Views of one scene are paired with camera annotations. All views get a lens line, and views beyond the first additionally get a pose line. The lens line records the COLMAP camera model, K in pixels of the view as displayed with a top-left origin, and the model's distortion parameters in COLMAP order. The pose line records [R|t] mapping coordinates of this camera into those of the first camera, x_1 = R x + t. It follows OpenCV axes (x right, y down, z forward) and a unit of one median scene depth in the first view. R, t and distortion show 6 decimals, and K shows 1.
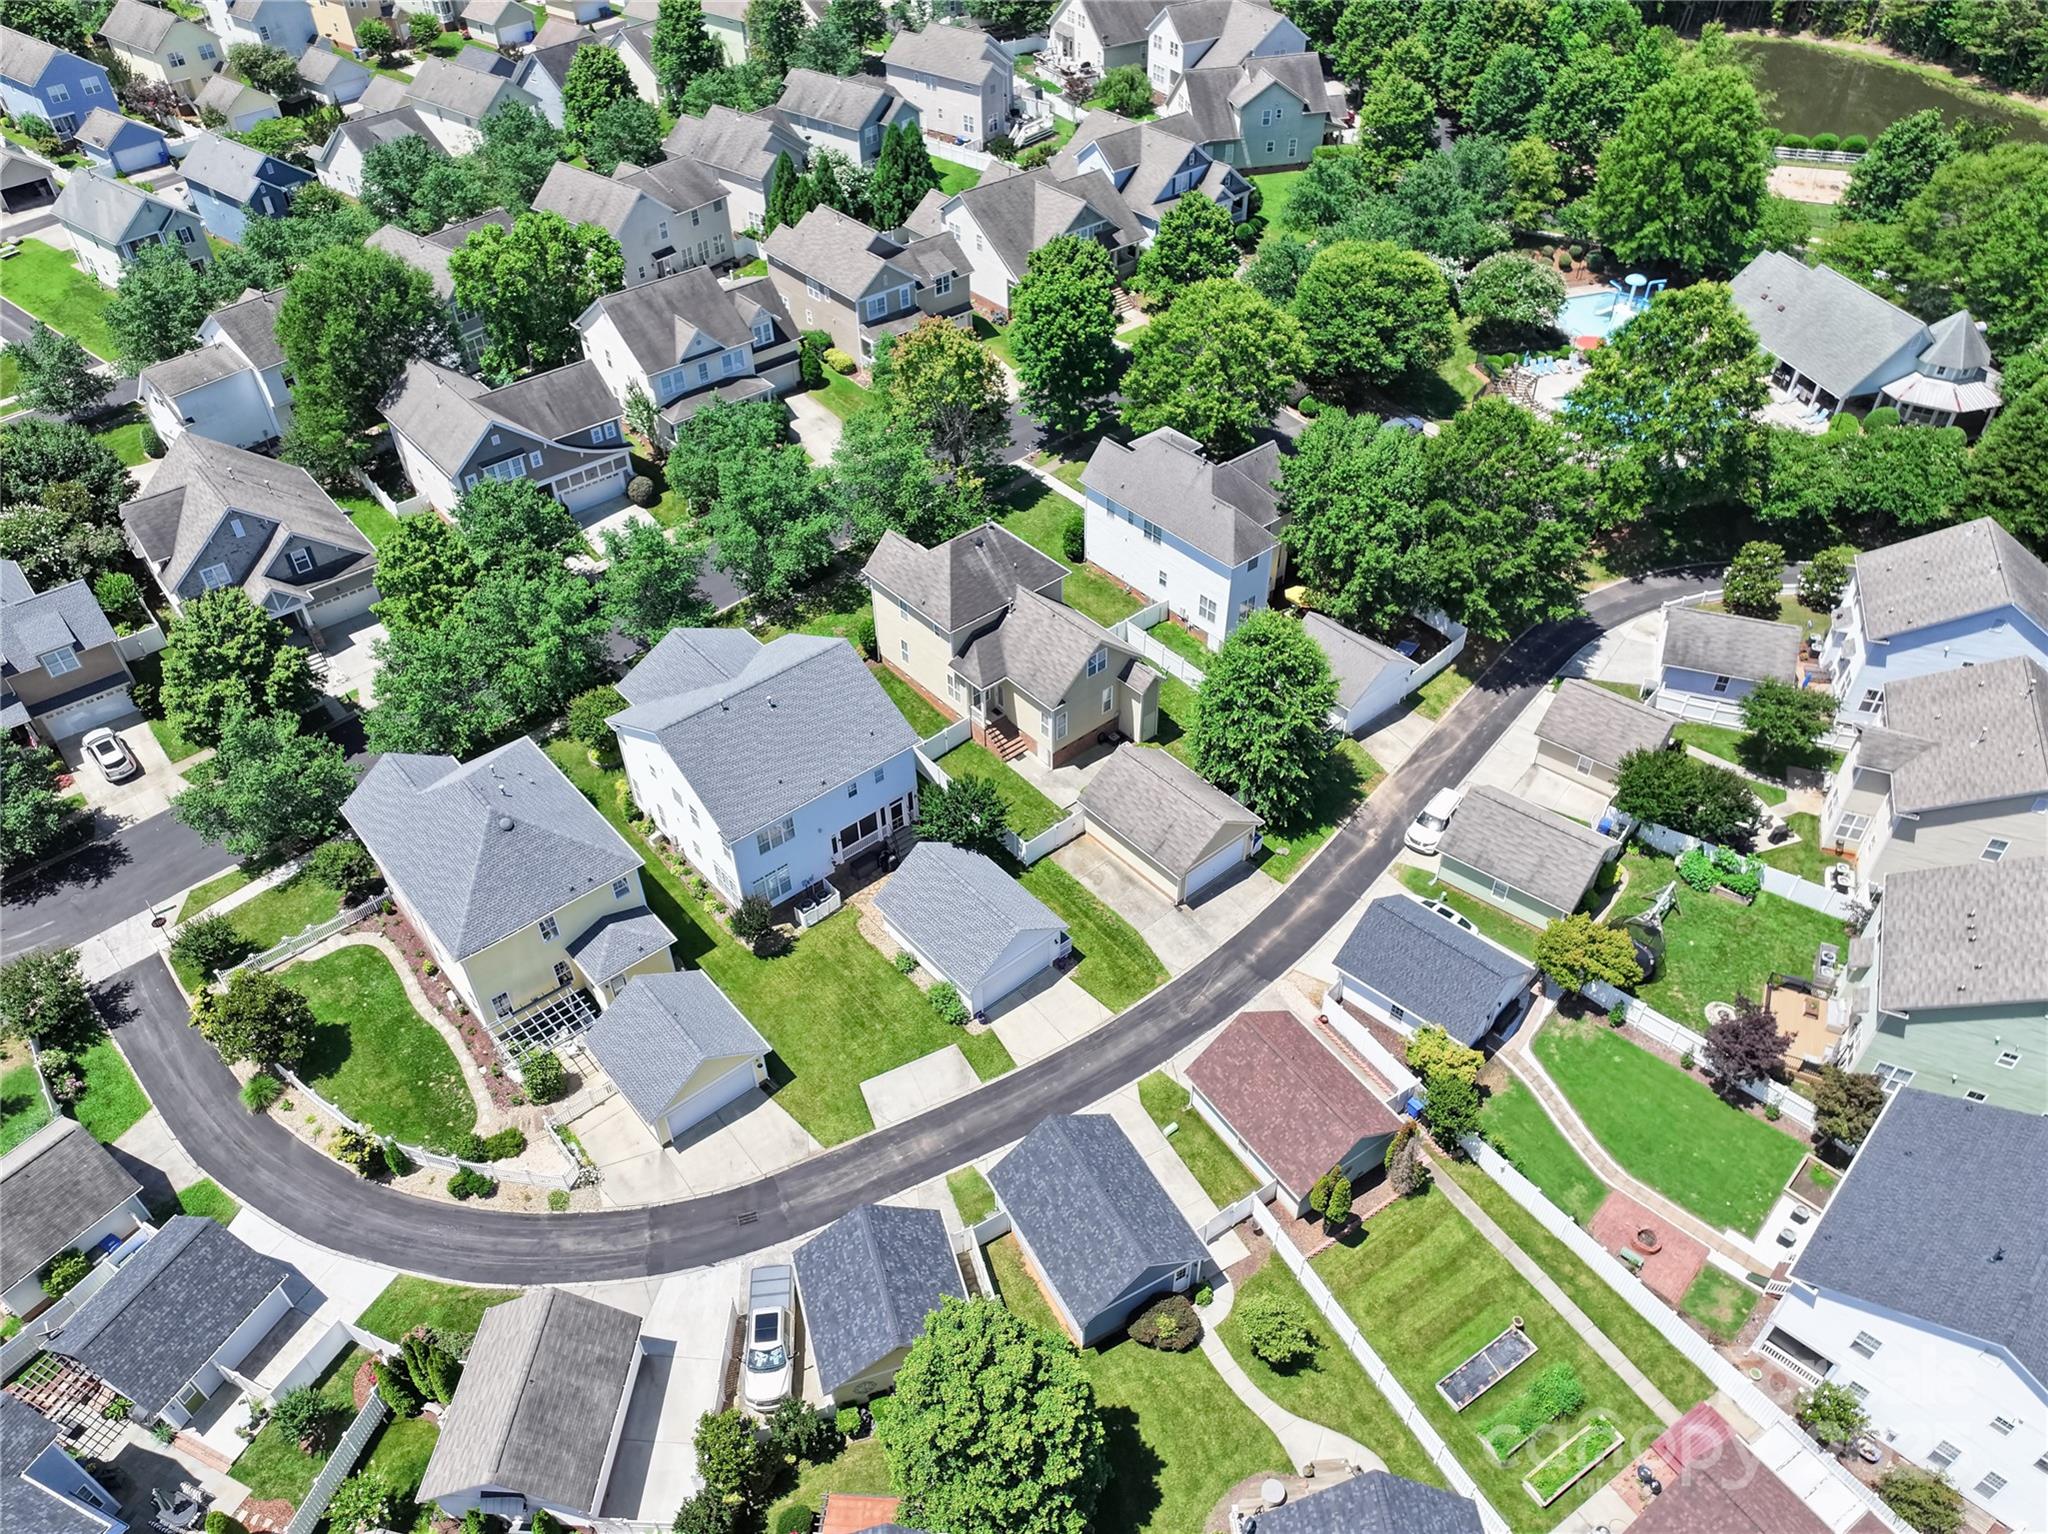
lens RADIAL K [[1425.5, 0, 1026.3], [0, 1425.5, 767.1], [0, 0, 1]] dist [0.003371, 0.011105]
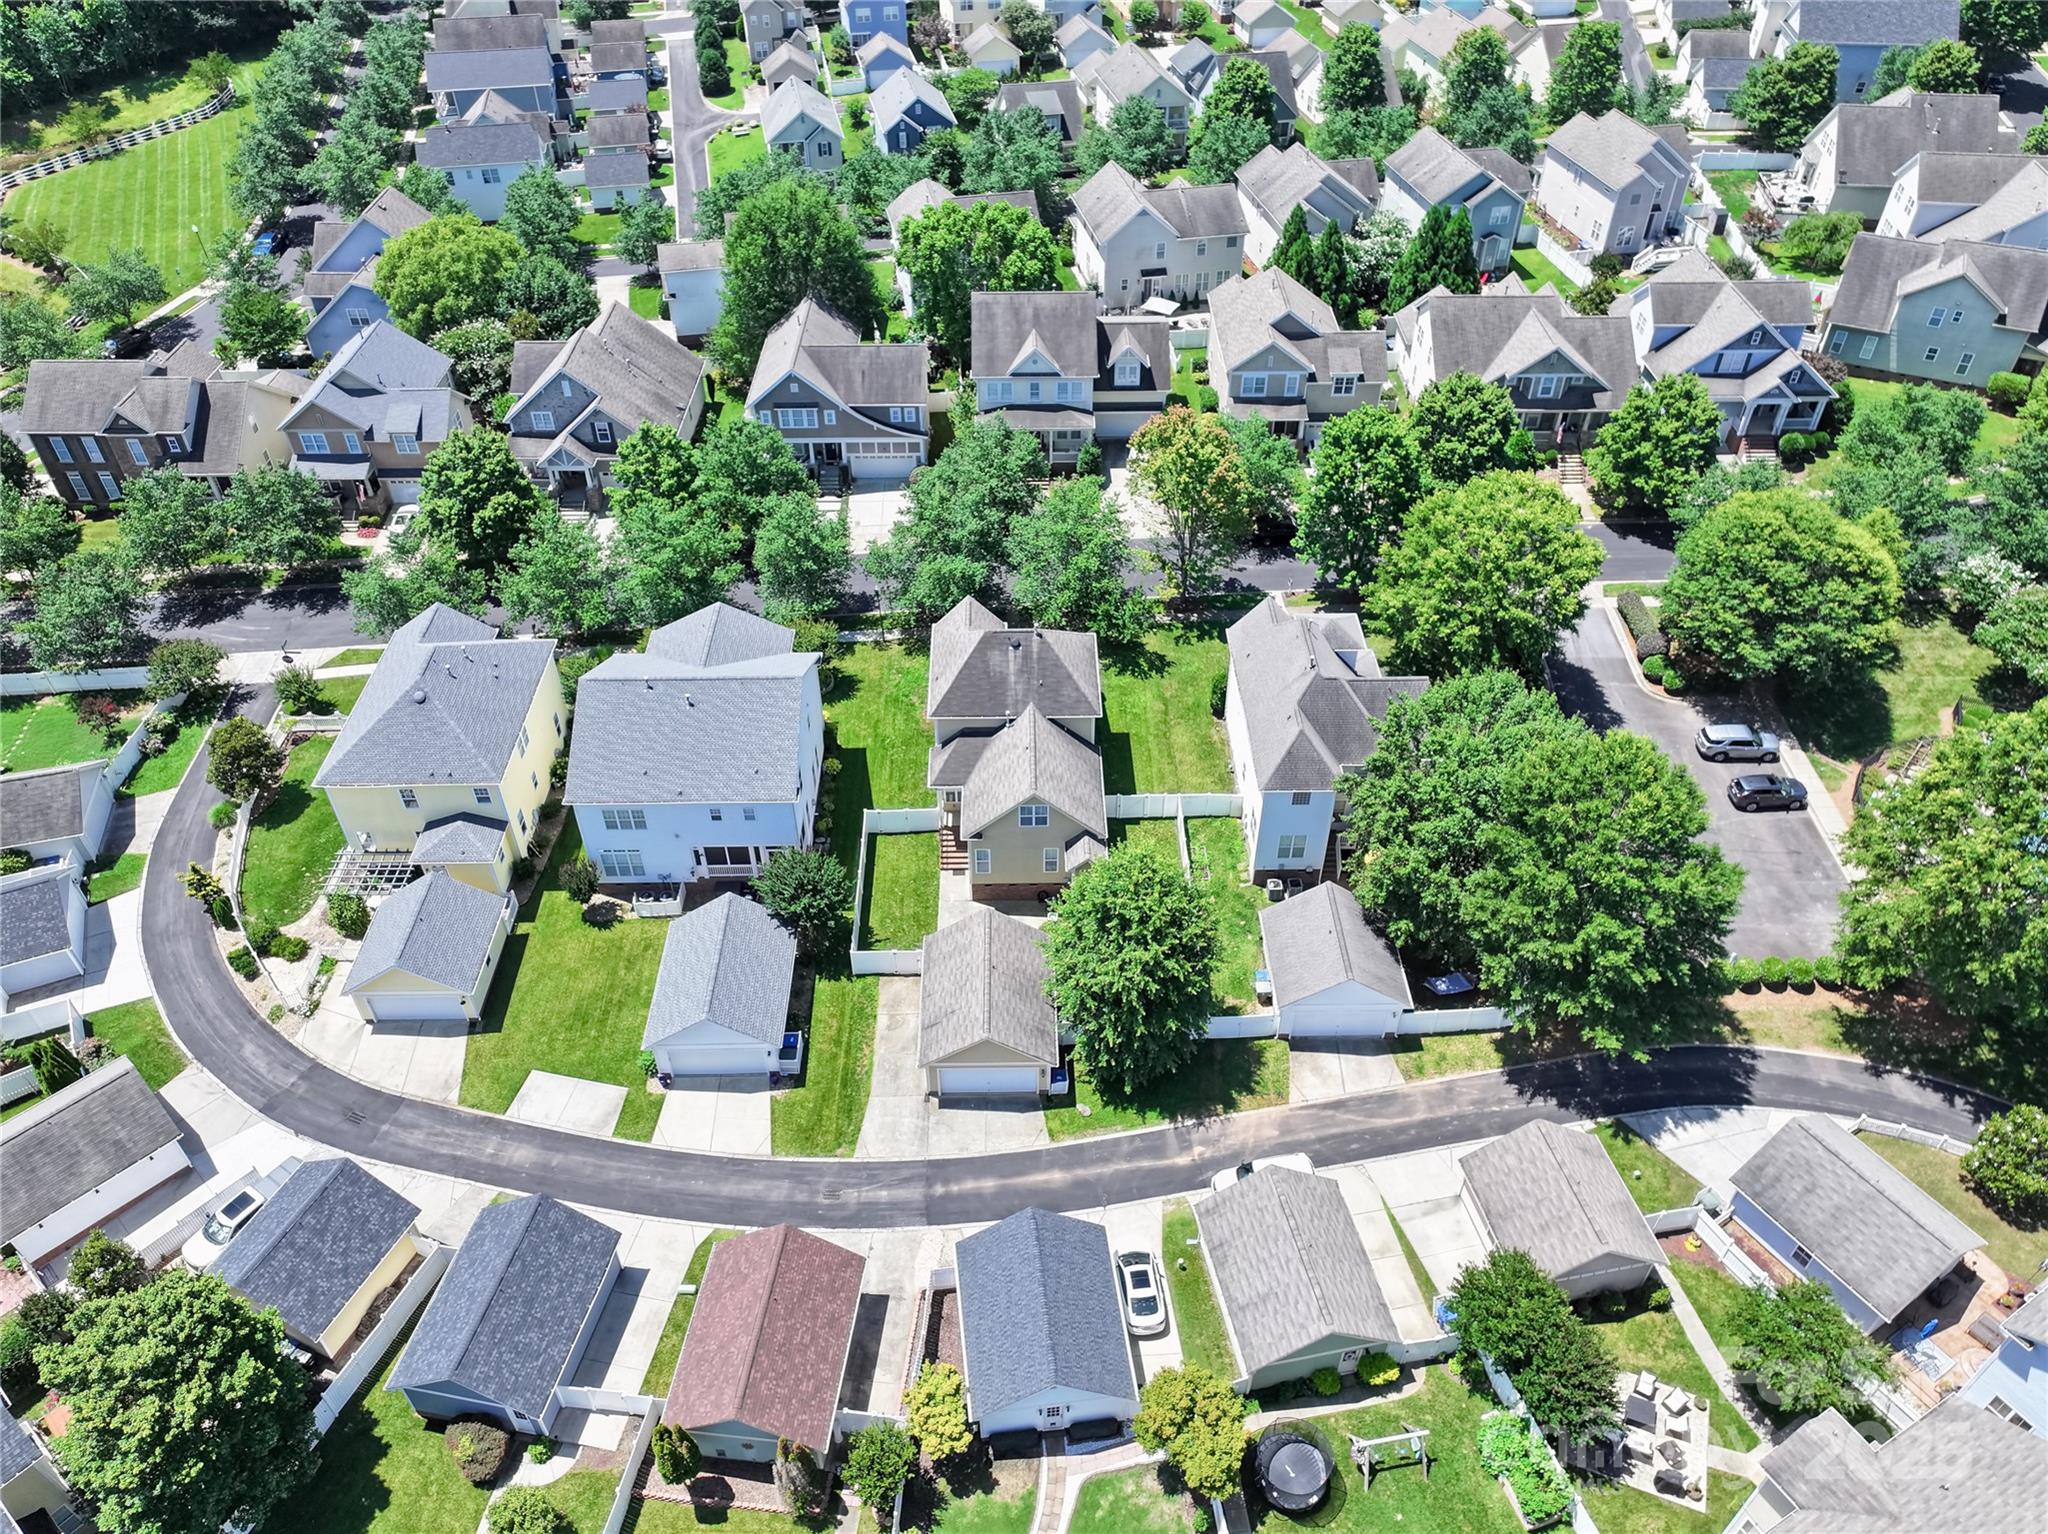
lens RADIAL K [[1425.5, 0, 1024.0], [0, 1425.5, 771.9], [0, 0, 1]] dist [0.003371, 0.011105]
pose [[0.769763, 0.430173, -0.471611, 0.463033], [-0.430036, 0.895472, 0.114887, -0.201488], [0.471735, 0.114374, 0.874291, 0.217171]]
